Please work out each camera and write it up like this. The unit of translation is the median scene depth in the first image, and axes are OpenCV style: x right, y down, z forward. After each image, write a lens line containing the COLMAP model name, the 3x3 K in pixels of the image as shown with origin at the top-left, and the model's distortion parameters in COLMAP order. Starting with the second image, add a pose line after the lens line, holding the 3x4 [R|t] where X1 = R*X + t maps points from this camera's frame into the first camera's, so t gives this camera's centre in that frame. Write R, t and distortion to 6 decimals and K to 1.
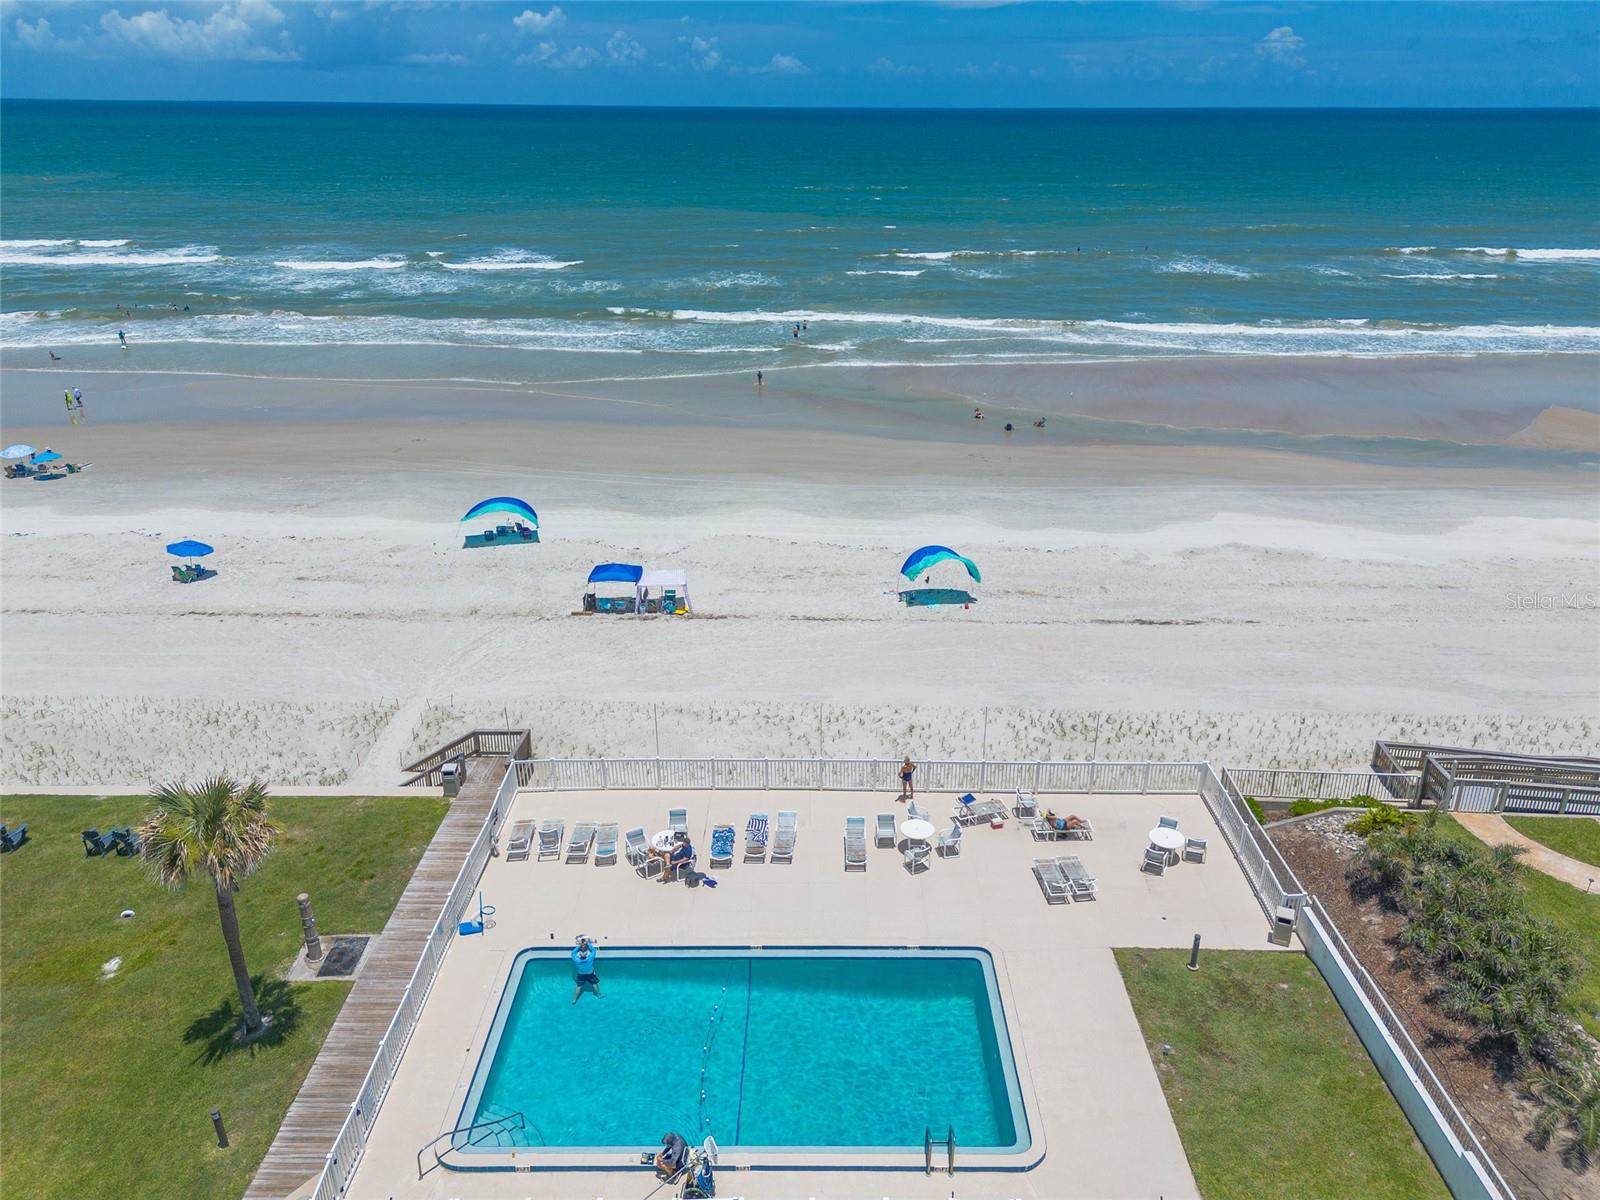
lens RADIAL K [[1150.3, 0, 805.9], [0, 1150.3, 595.8], [0, 0, 1]] dist [0.063736, -0.057489]
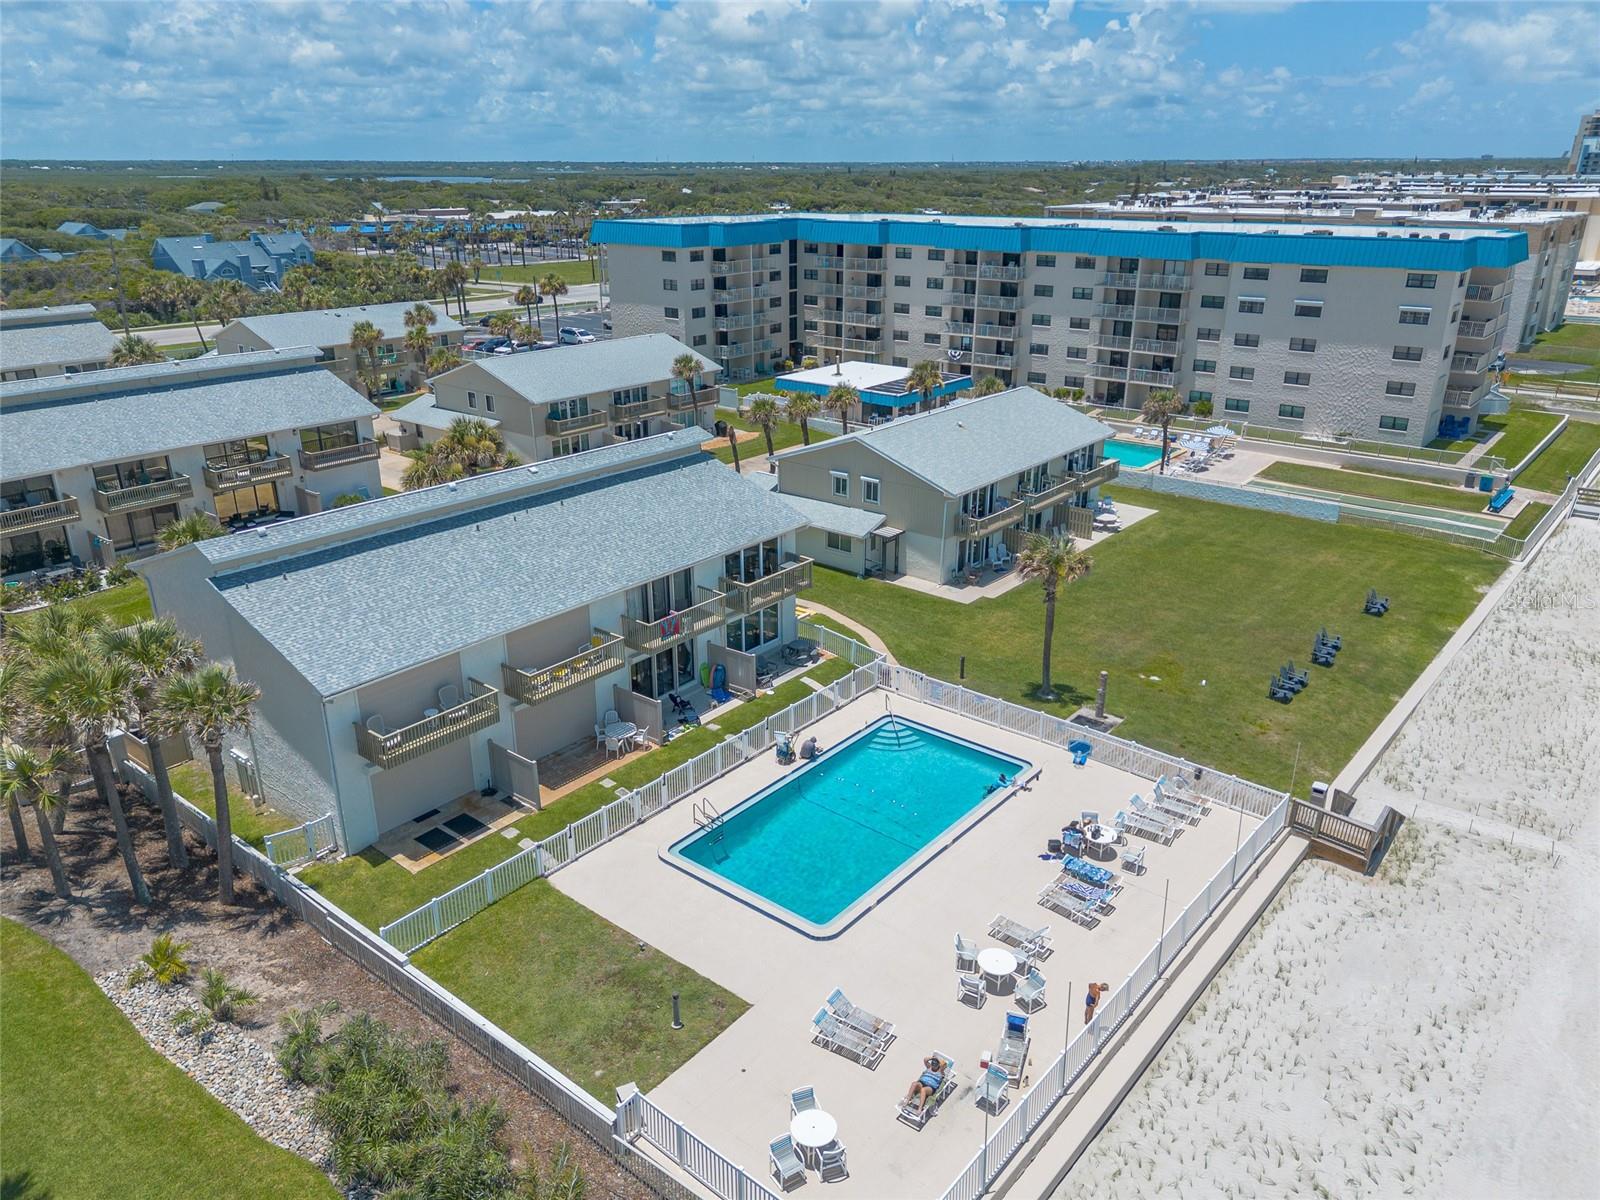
lens RADIAL K [[1150.3, 0, 805.9], [0, 1150.3, 595.8], [0, 0, 1]] dist [0.063736, -0.057489]
pose [[-0.627939, 0.269240, -0.730207, 0.776643], [-0.307461, 0.776110, 0.550565, -0.463349], [0.714955, 0.570231, -0.404569, 1.123495]]
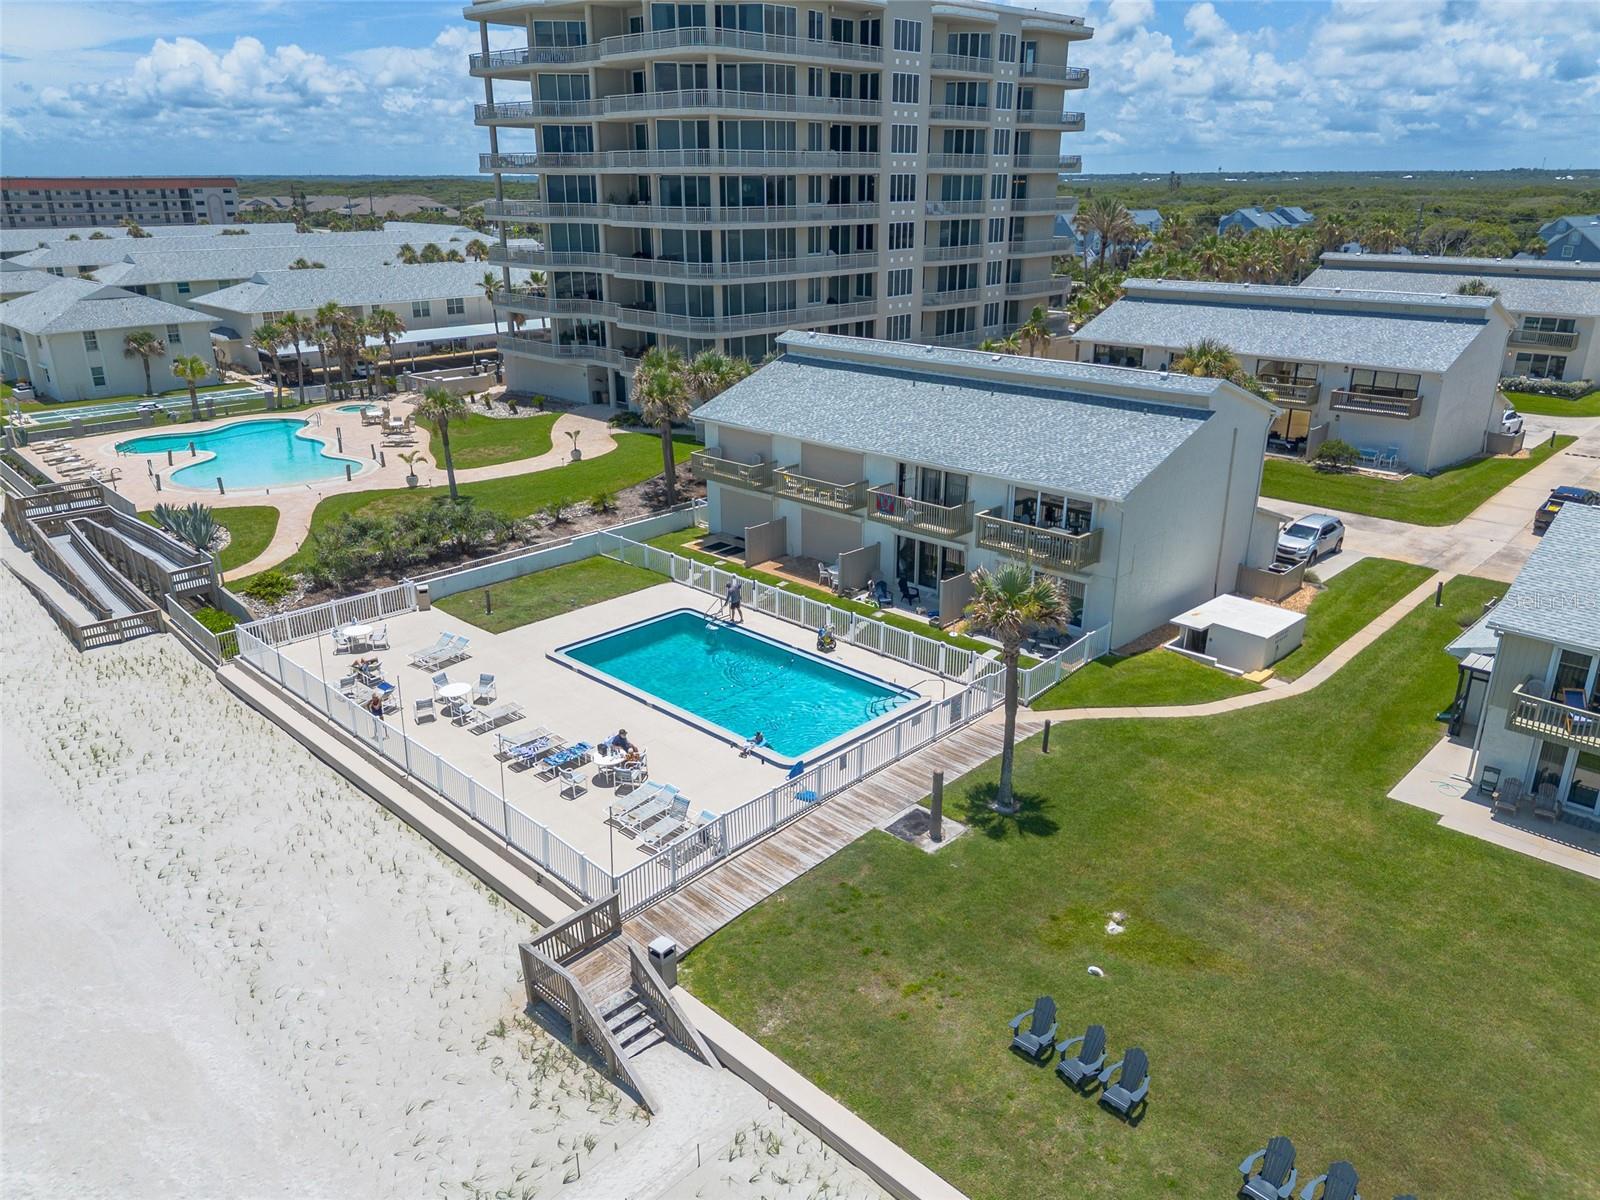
lens RADIAL K [[1143.0, 0, 800.0], [0, 1143.0, 600.0], [0, 0, 1]] dist [0.070436, -0.062963]
pose [[-0.718268, -0.243081, 0.651922, -0.850301], [0.272694, 0.763667, 0.585193, -0.422247], [-0.640101, 0.598101, -0.482230, 1.299618]]
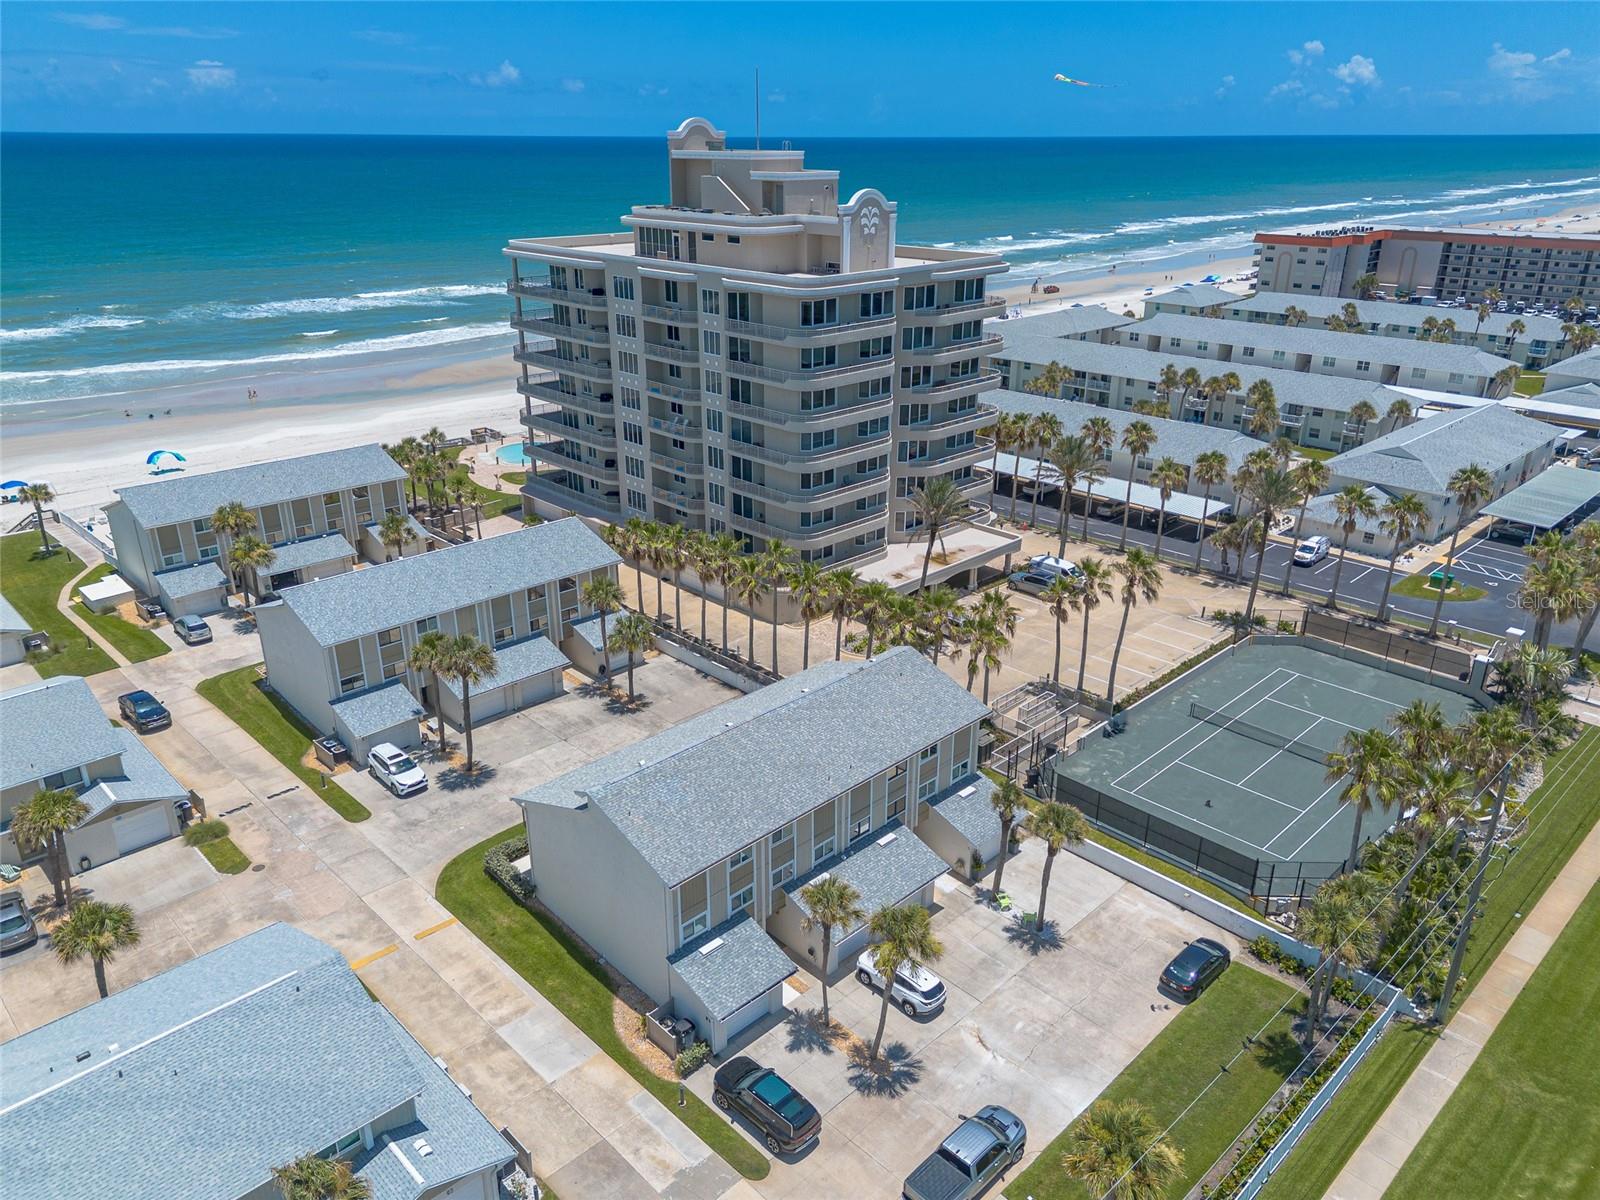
lens RADIAL K [[1127.6, 0, 800.0], [0, 1127.6, 600.0], [0, 0, 1]] dist [0.056676, -0.033305]
pose [[0.715378, -0.265859, 0.646183, -0.870287], [0.271831, 0.957827, 0.093139, 0.622064], [-0.643694, 0.109023, 0.757478, -2.562887]]
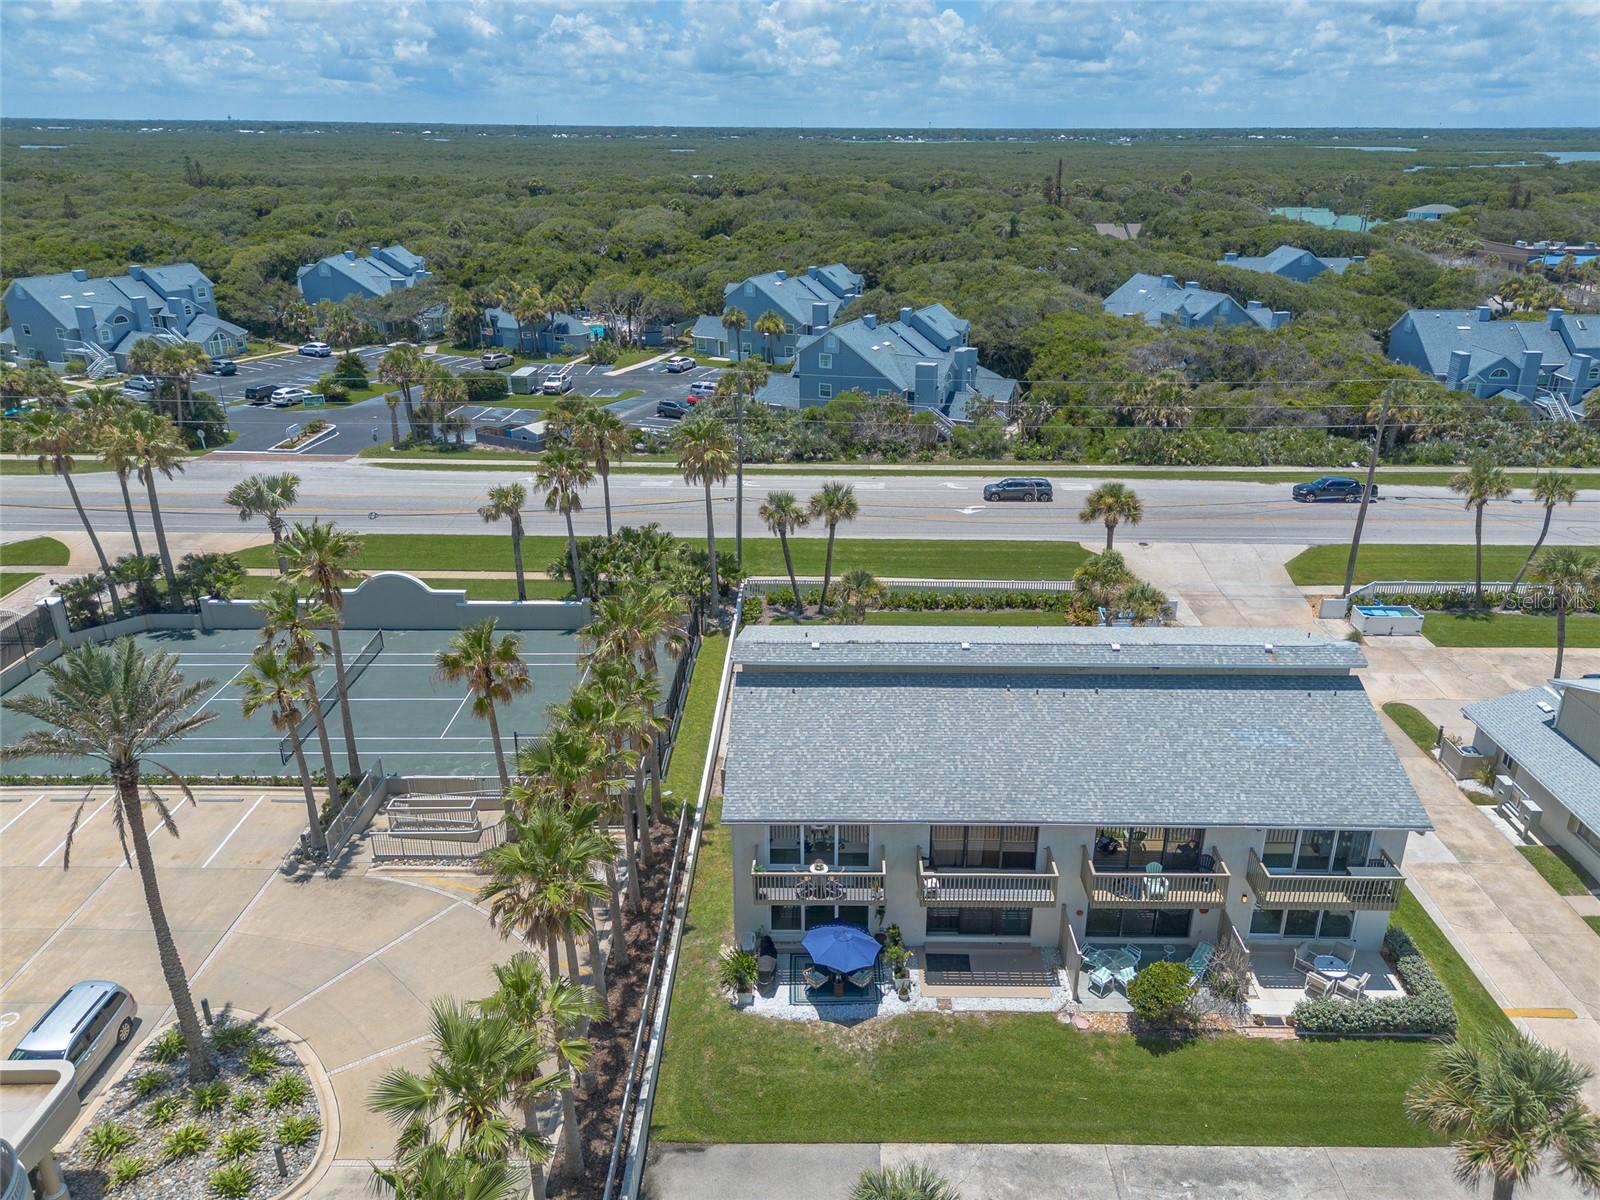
lens RADIAL K [[1127.6, 0, 800.0], [0, 1127.6, 600.0], [0, 0, 1]] dist [0.056676, -0.033305]
pose [[-0.999885, -0.014027, 0.005719, 0.249023], [-0.005654, 0.695870, 0.718145, 0.105059], [-0.014053, 0.718031, -0.695870, -0.701326]]
